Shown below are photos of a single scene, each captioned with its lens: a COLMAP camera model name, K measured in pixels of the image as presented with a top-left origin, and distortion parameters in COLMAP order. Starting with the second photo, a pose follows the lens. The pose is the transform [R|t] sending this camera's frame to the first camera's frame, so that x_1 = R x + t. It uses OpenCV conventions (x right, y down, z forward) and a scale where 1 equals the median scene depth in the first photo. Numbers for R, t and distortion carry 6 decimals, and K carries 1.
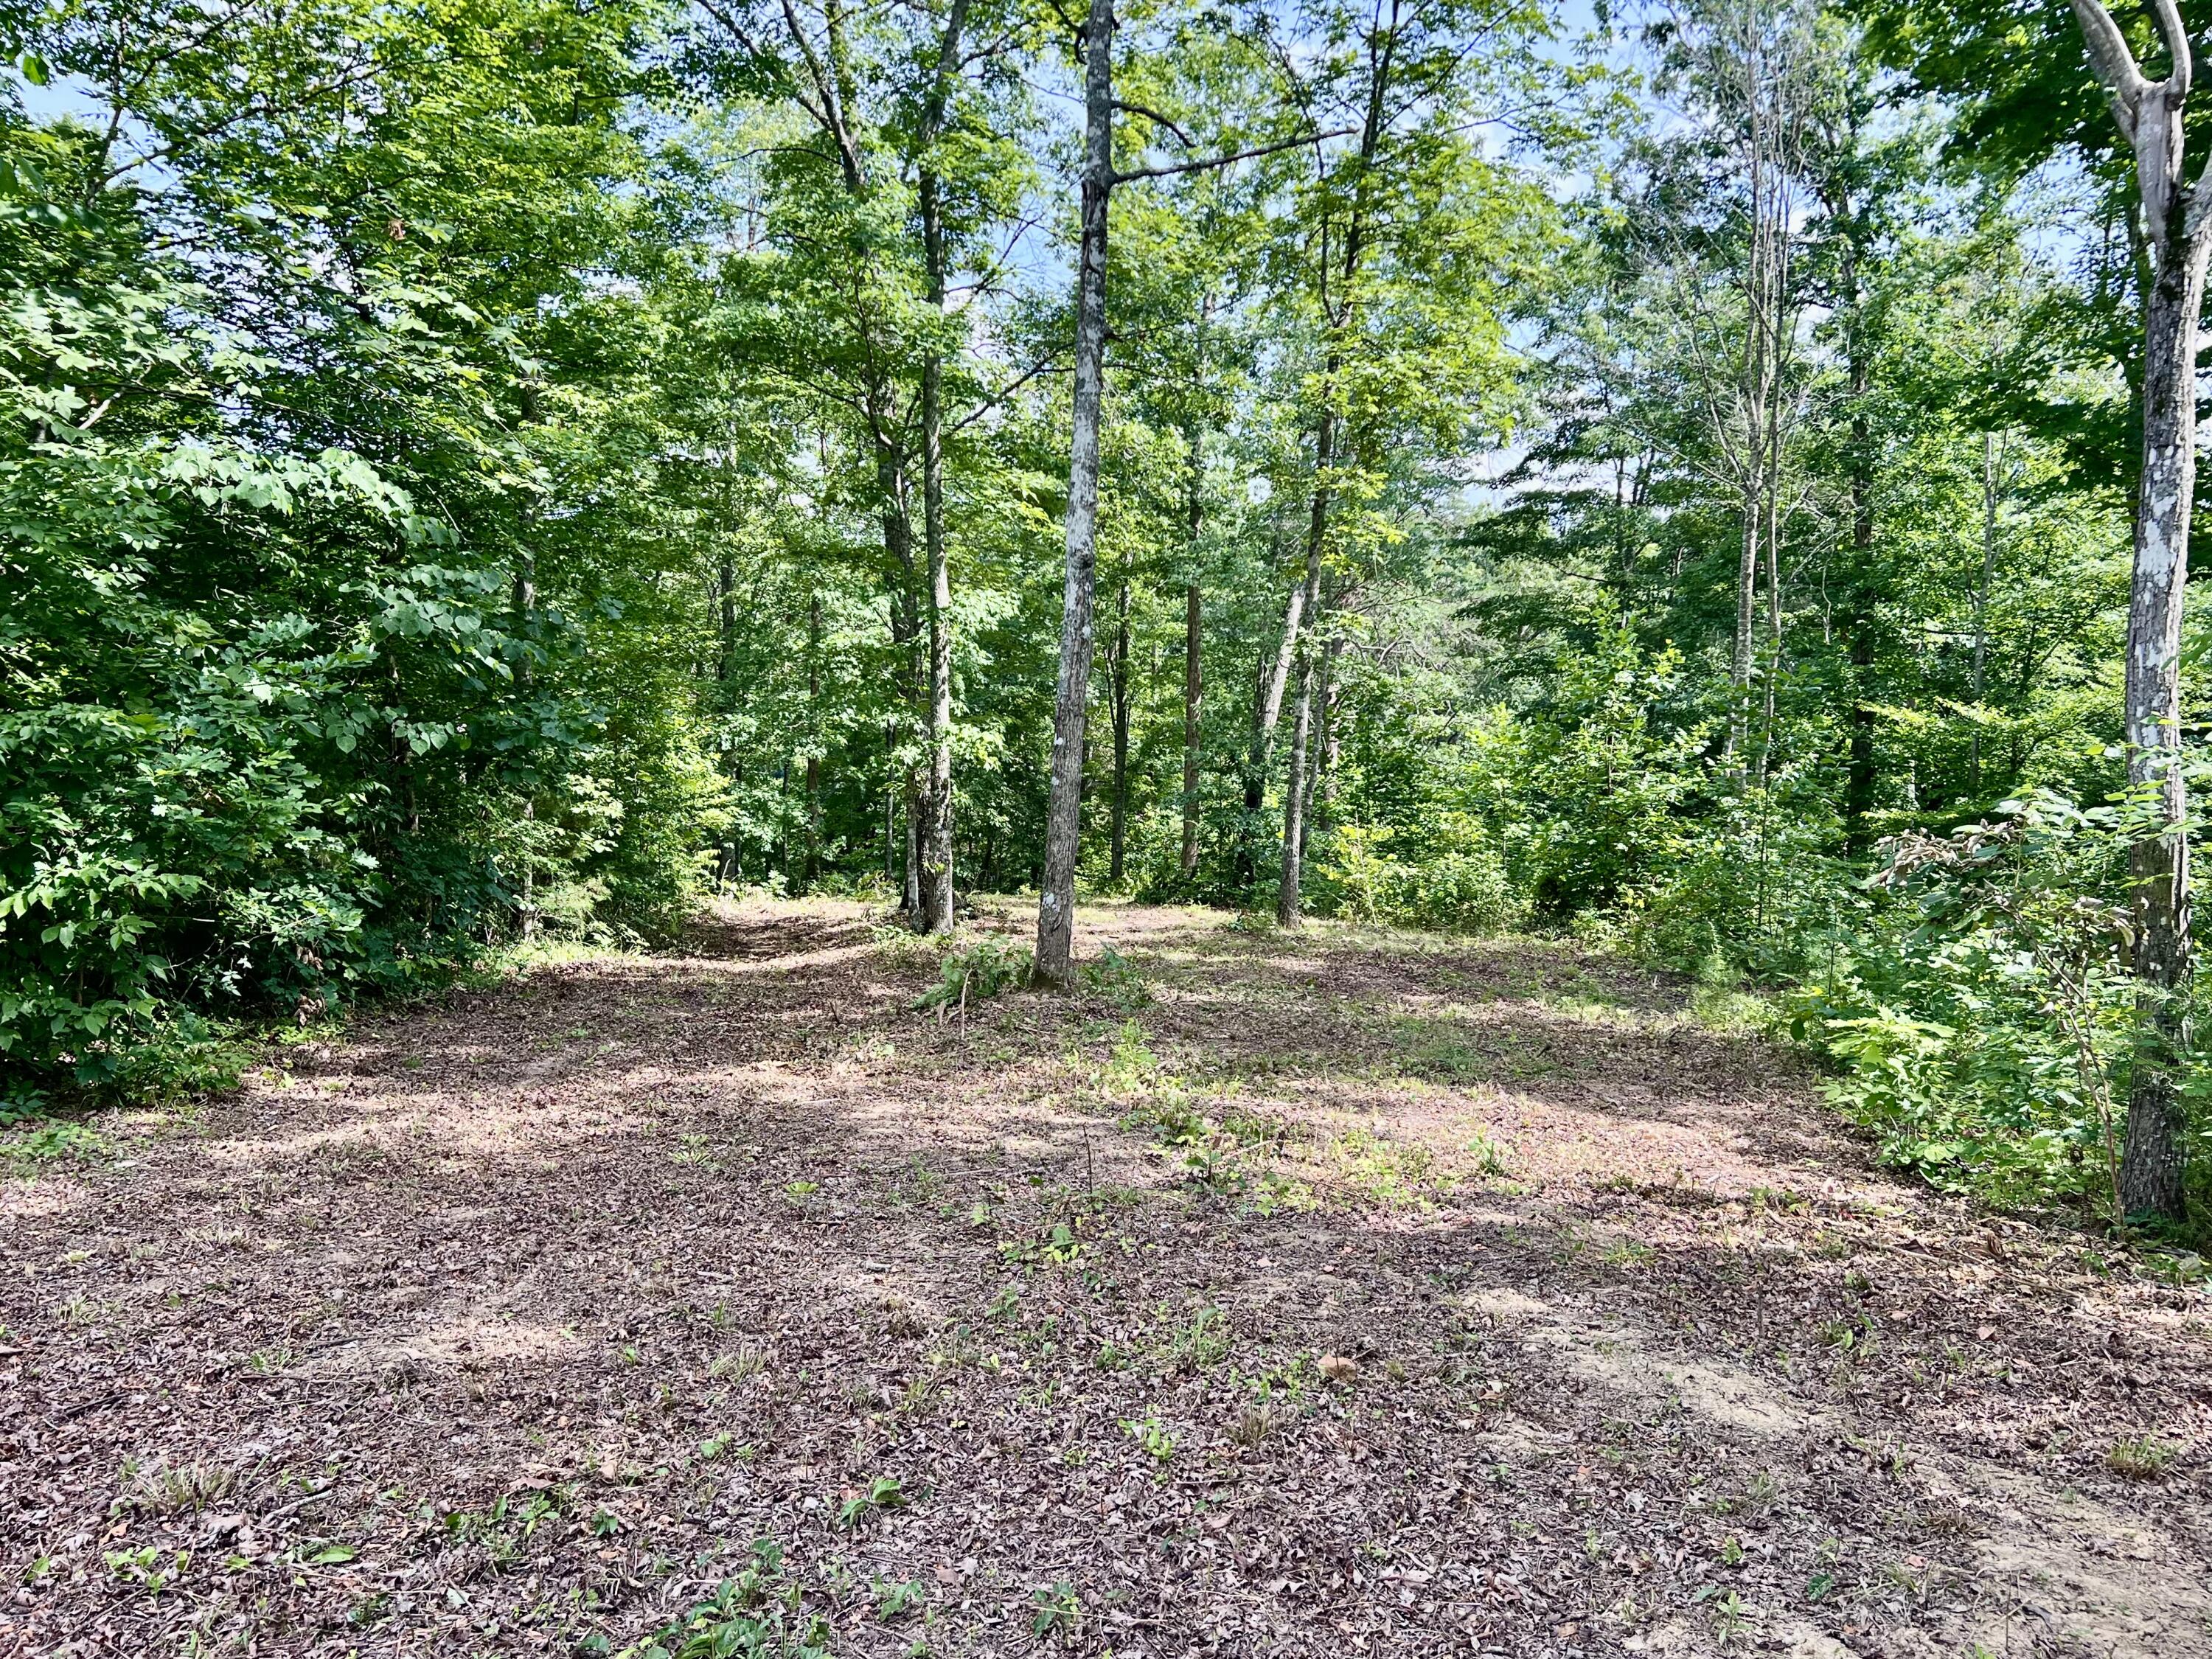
lens RADIAL K [[1777.2, 0, 1103.9], [0, 1777.2, 820.2], [0, 0, 1]] dist [0.046635, -0.012127]
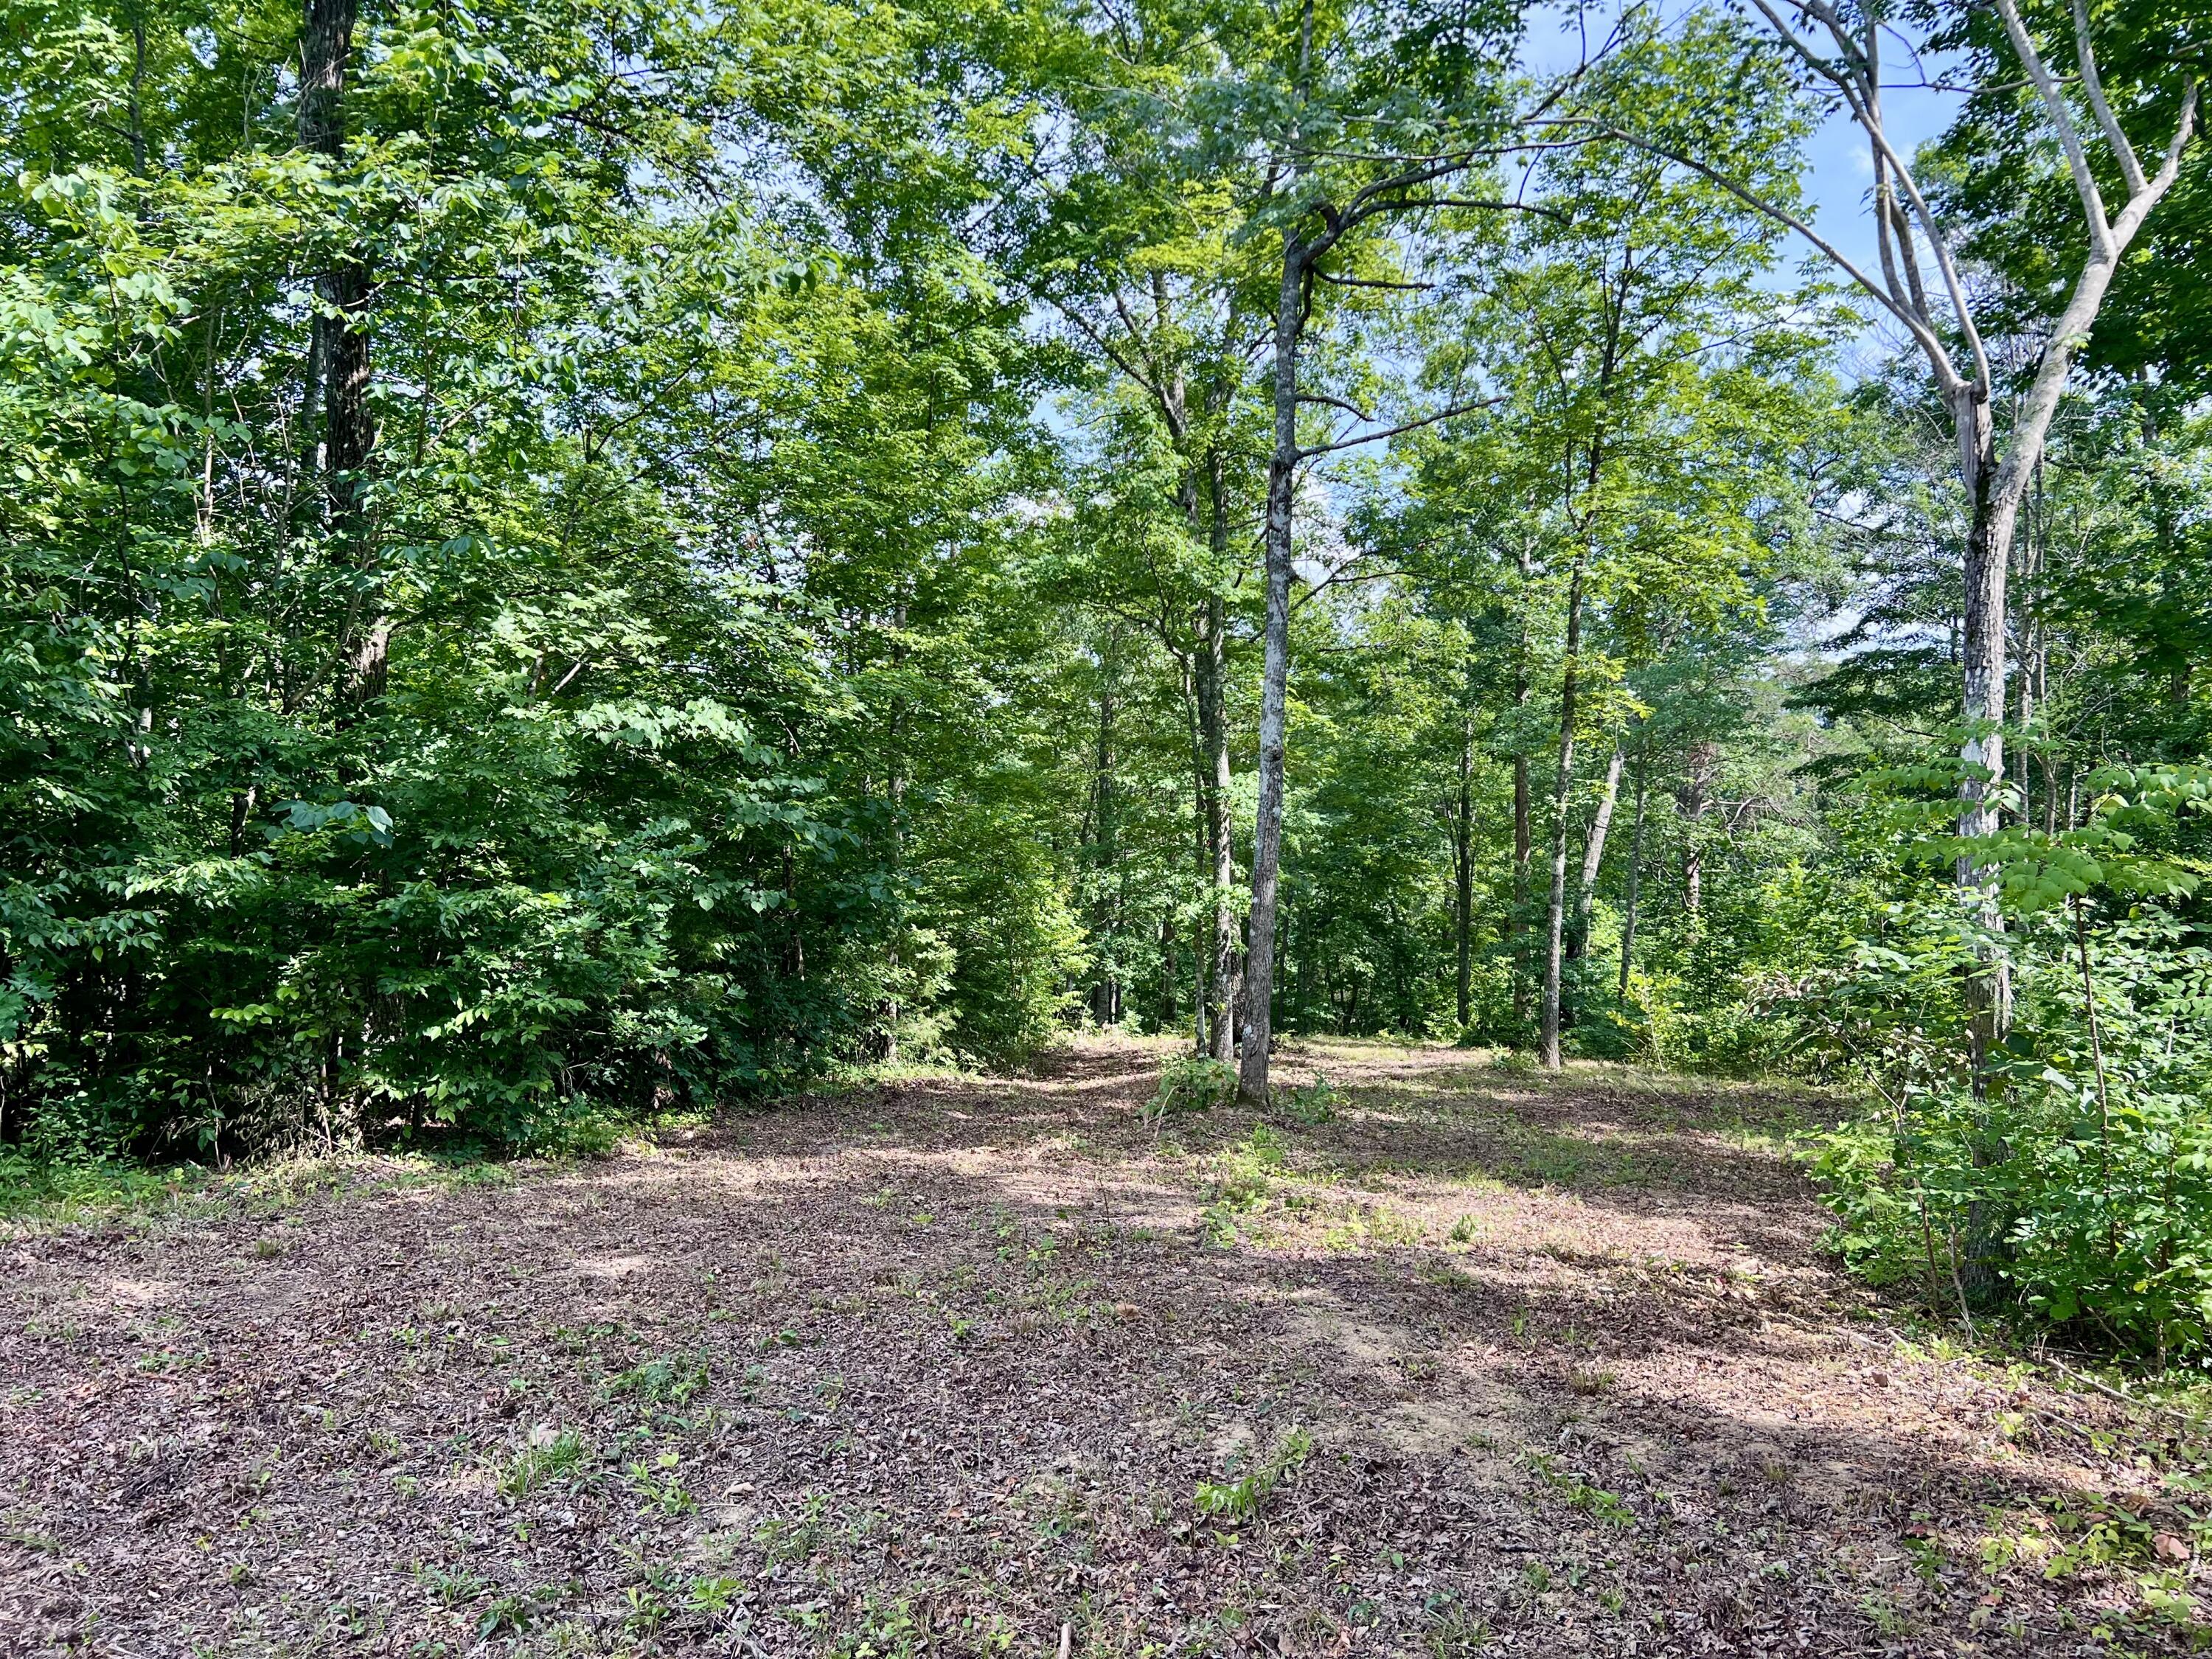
lens RADIAL K [[1669.0, 0, 1107.6], [0, 1669.0, 834.8], [0, 0, 1]] dist [0.031220, -0.000030]
pose [[0.970139, -0.015144, -0.242076, 0.106557], [-0.004115, 0.996878, -0.078855, 0.001116], [0.242515, 0.077497, 0.967048, -0.099215]]
